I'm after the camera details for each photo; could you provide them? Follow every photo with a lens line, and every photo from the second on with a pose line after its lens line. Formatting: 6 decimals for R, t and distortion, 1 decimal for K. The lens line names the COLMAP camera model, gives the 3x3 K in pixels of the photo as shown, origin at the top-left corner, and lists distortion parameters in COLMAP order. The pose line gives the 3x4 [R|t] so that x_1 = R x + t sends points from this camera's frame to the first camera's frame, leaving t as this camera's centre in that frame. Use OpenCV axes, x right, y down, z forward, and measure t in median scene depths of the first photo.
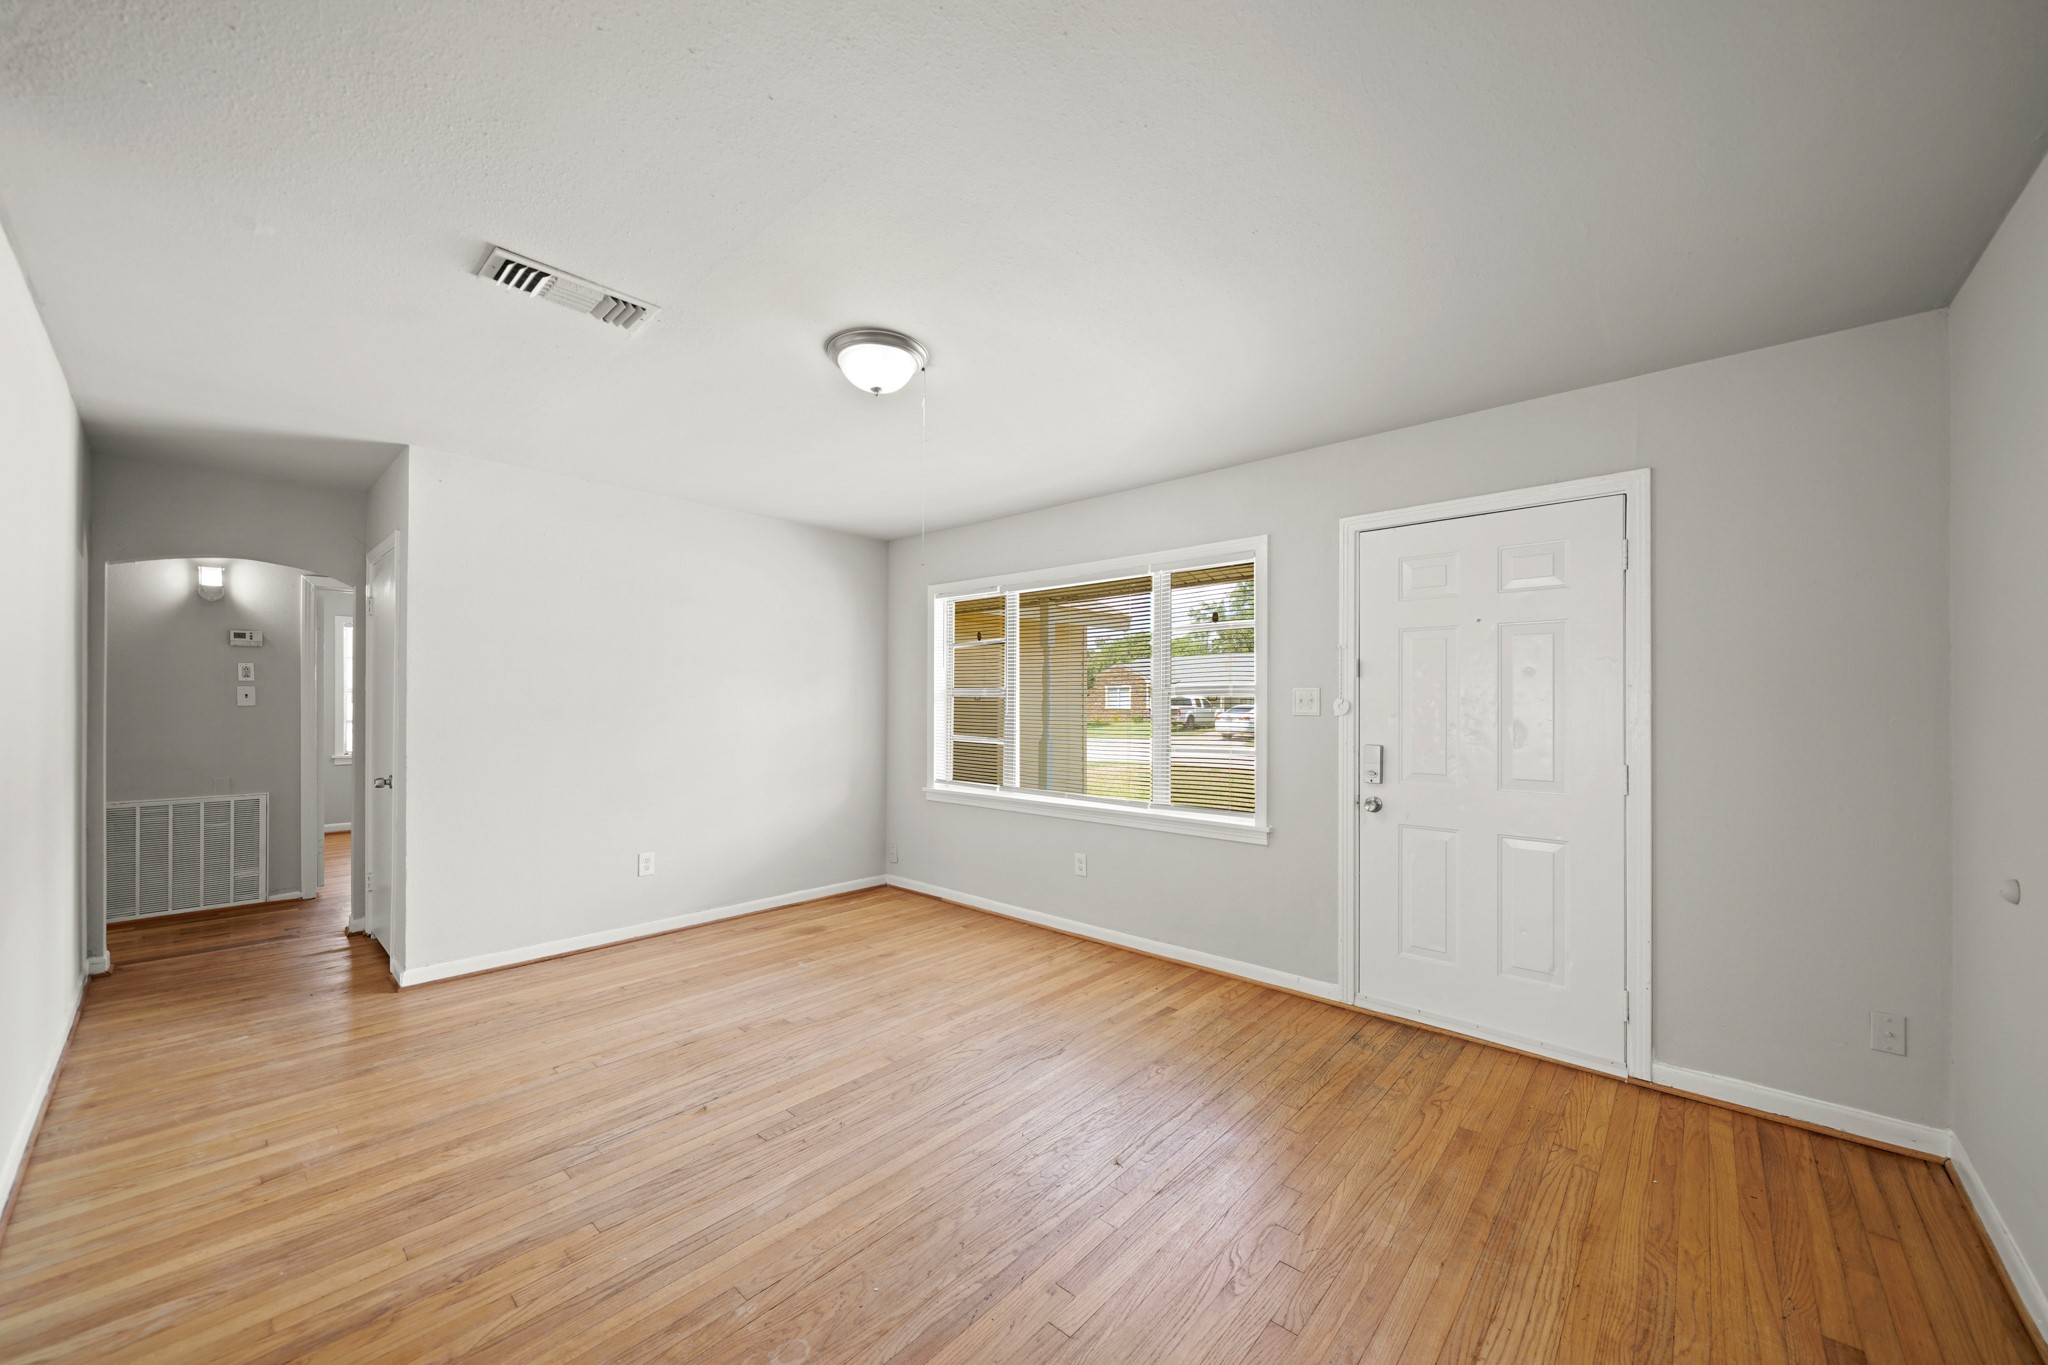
lens RADIAL K [[762.3, 0, 1025.6], [0, 762.3, 692.4], [0, 0, 1]] dist [-0.002144, -0.000448]
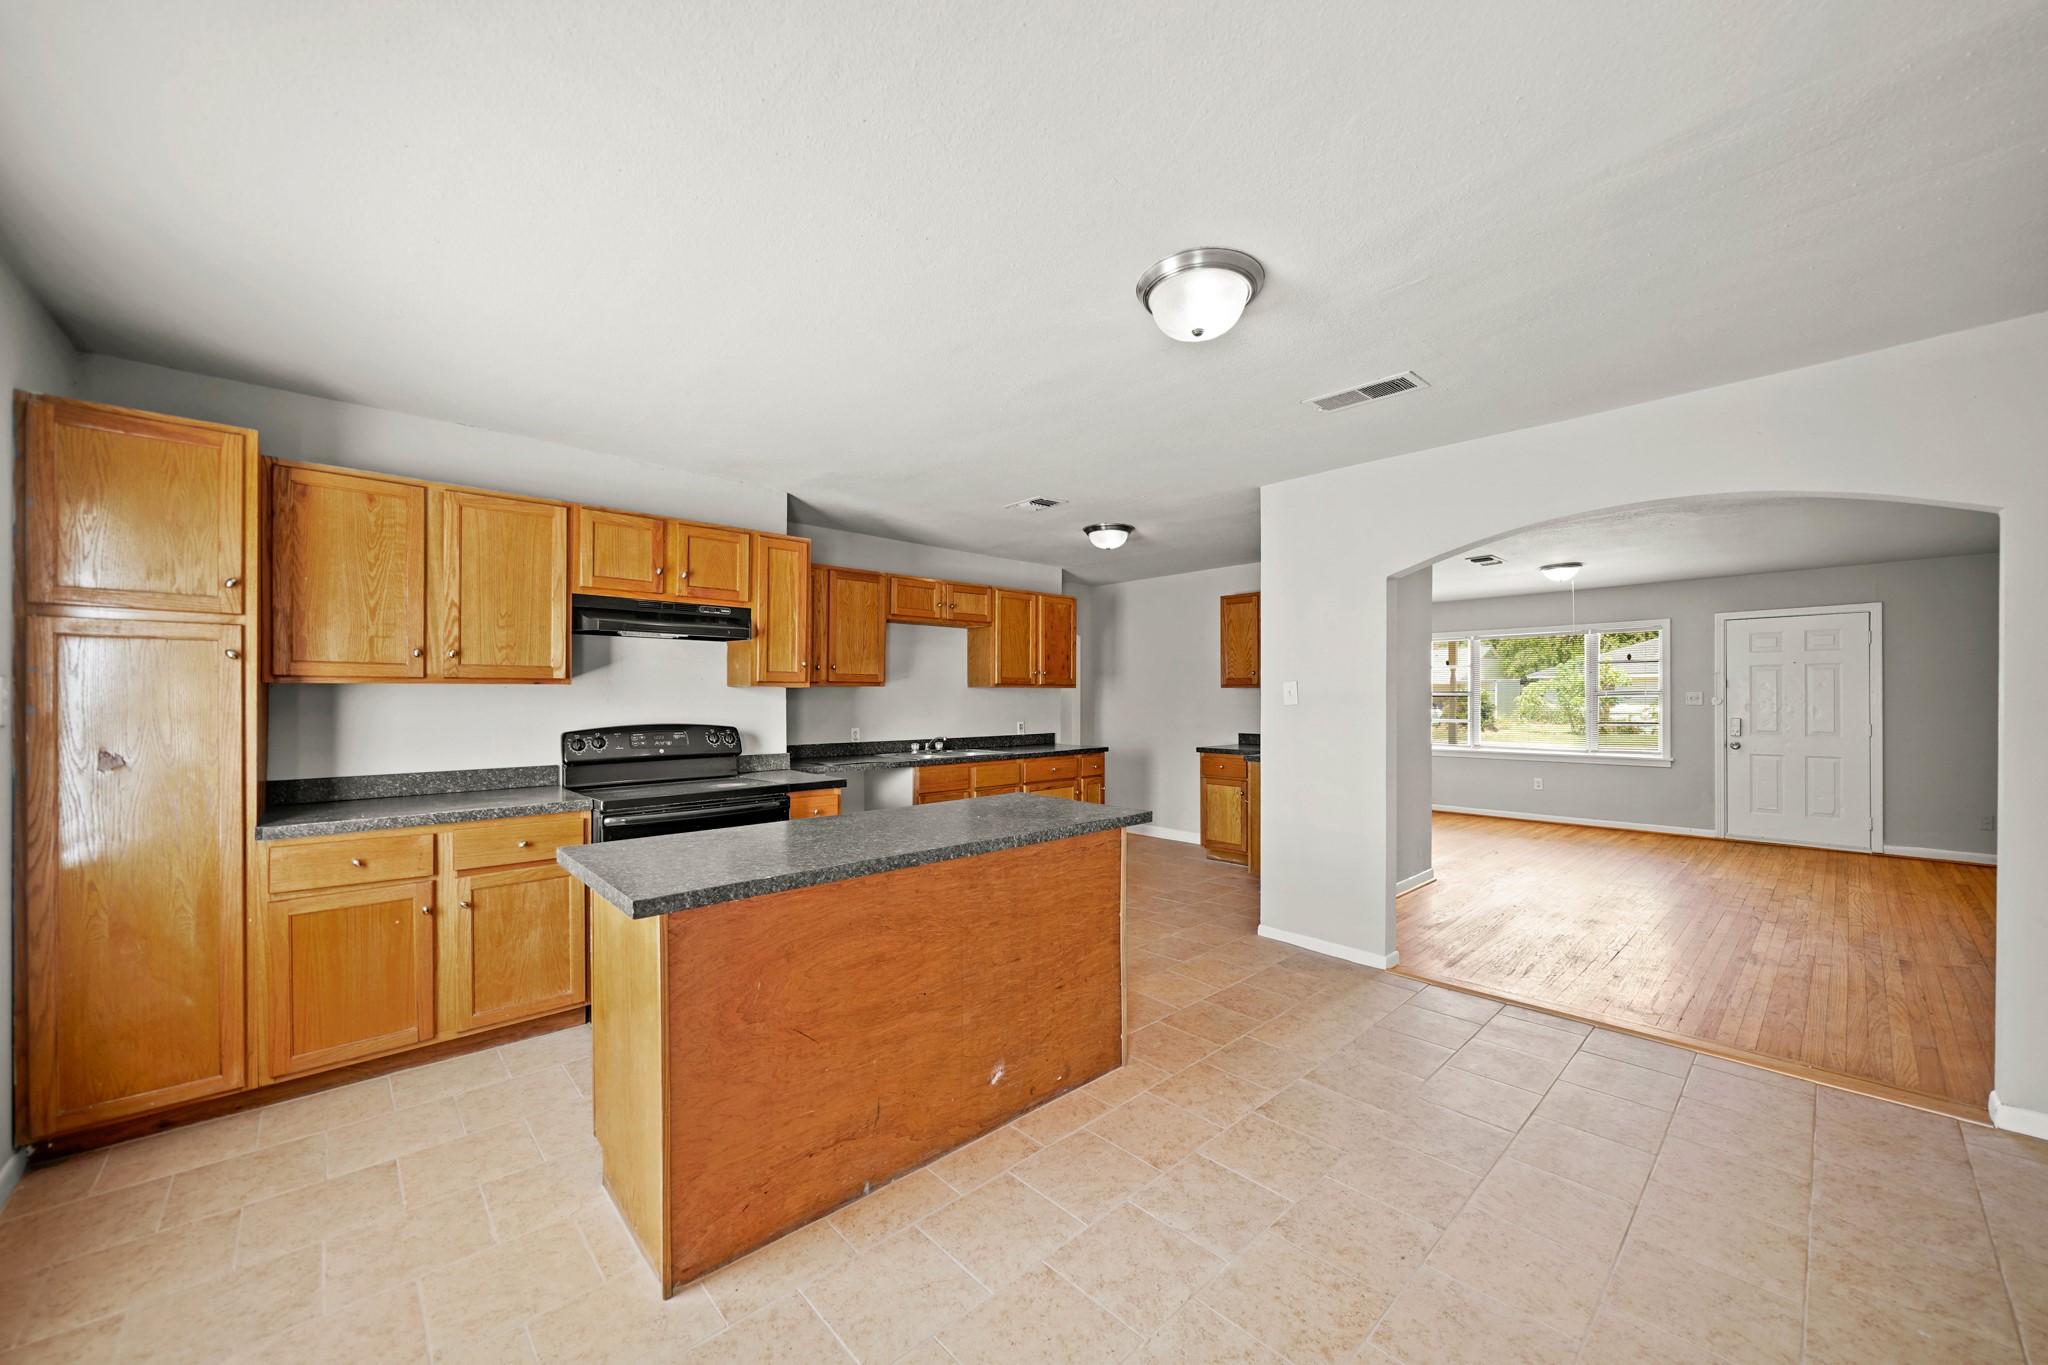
lens RADIAL K [[762.3, 0, 1025.6], [0, 762.3, 692.4], [0, 0, 1]] dist [-0.002144, -0.000448]
pose [[0.995966, -0.003384, -0.089671, -1.136986], [0.003665, 0.999989, 0.002971, -0.016473], [0.089660, -0.003288, 0.995967, -1.120808]]
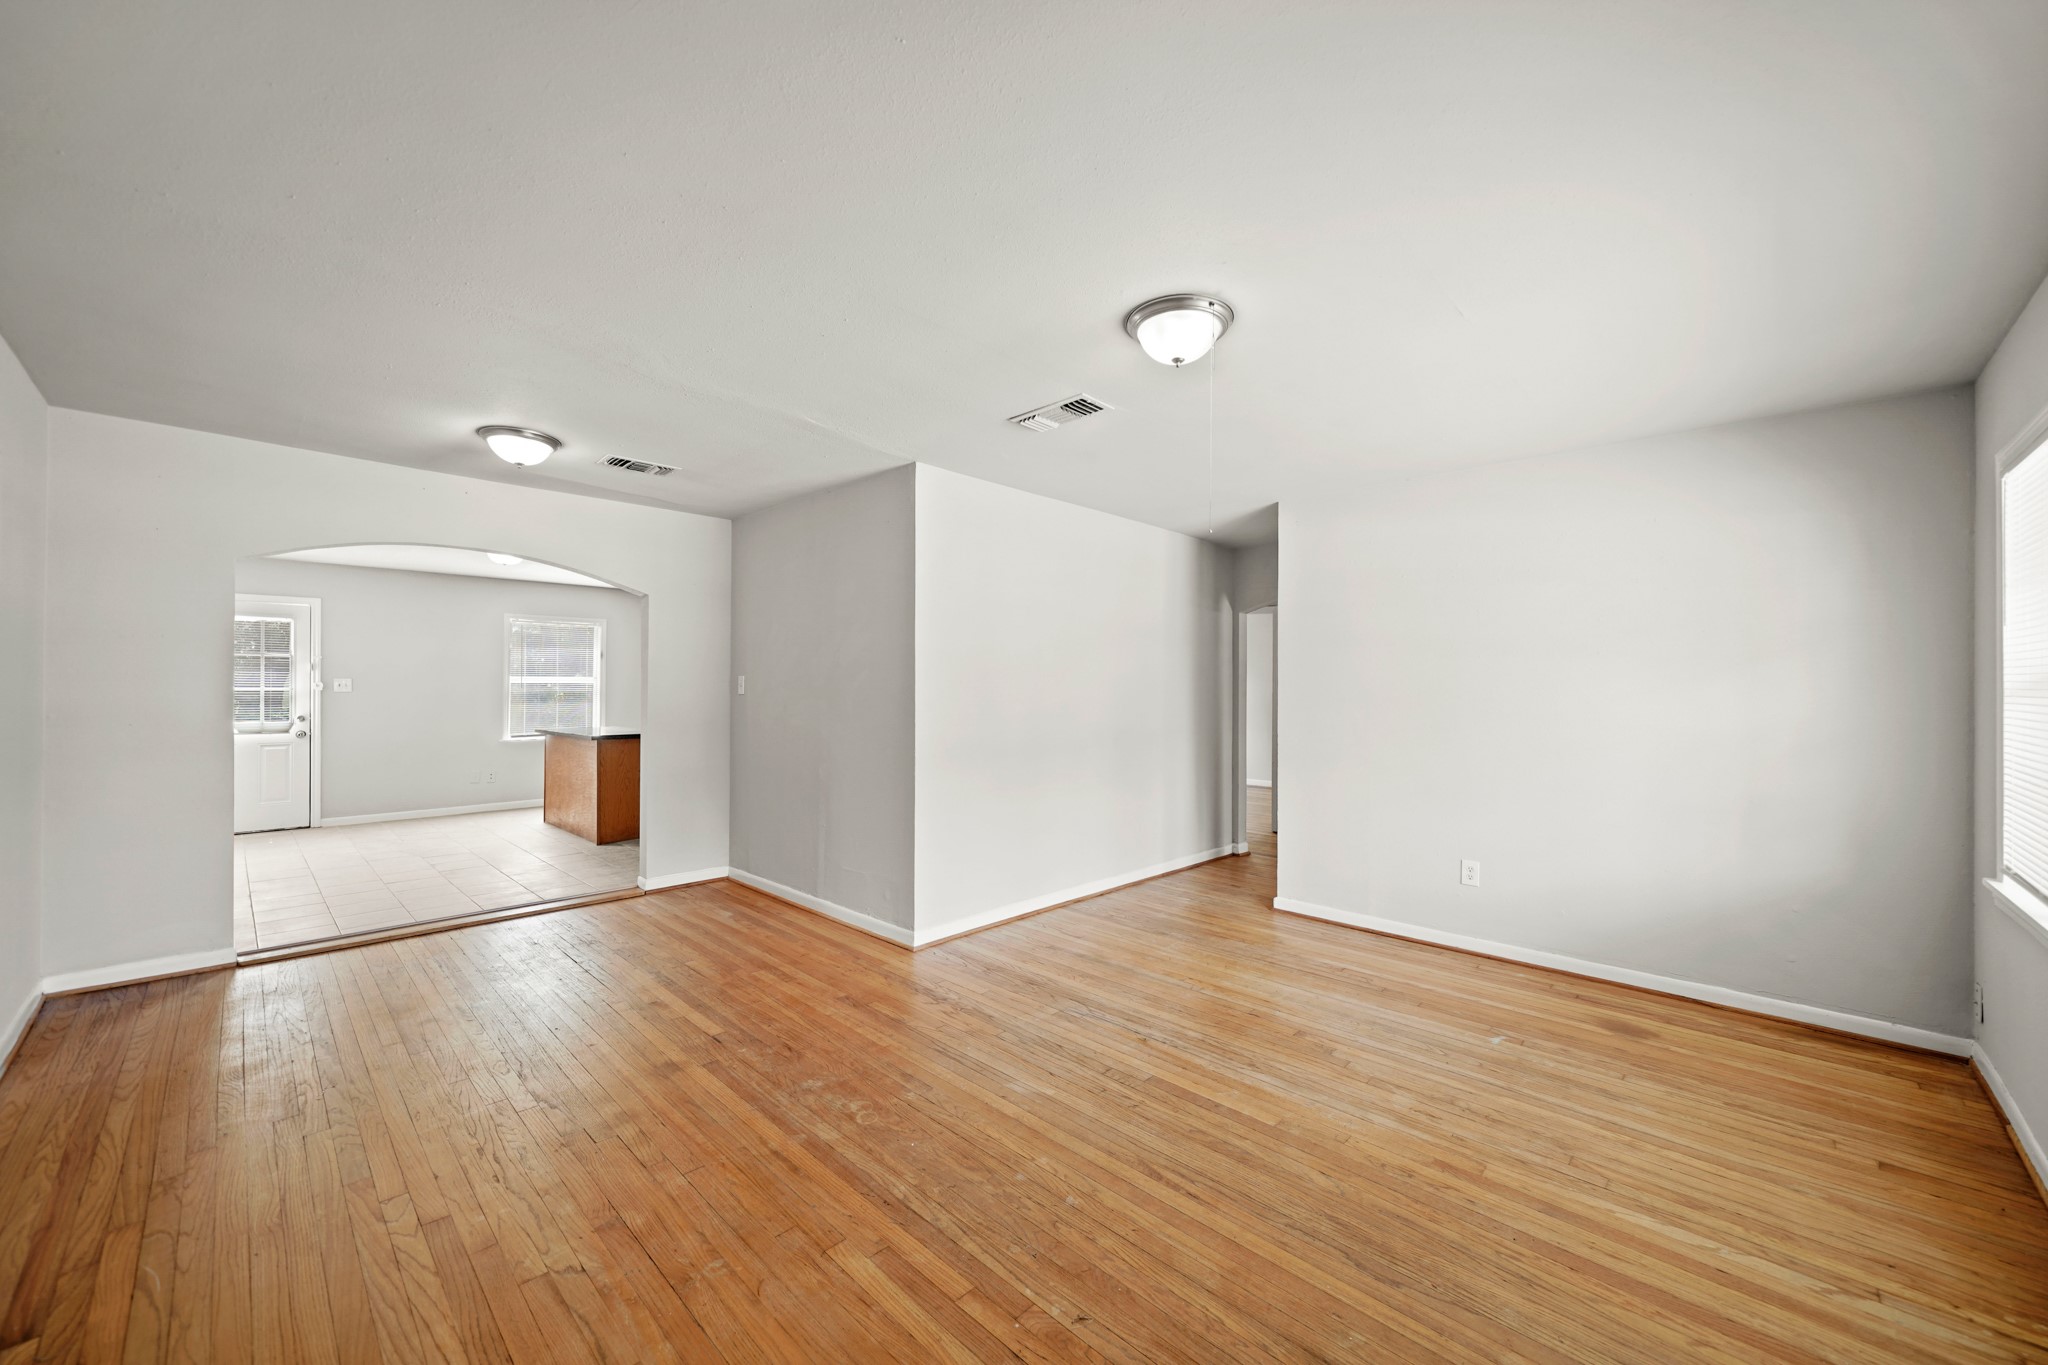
lens RADIAL K [[762.3, 0, 1025.6], [0, 762.3, 692.4], [0, 0, 1]] dist [-0.002144, -0.000448]
pose [[-0.032271, -0.001412, -0.999478, 0.520947], [0.002707, 0.999995, -0.001500, 0.009166], [0.999475, -0.002754, -0.032267, 0.590652]]
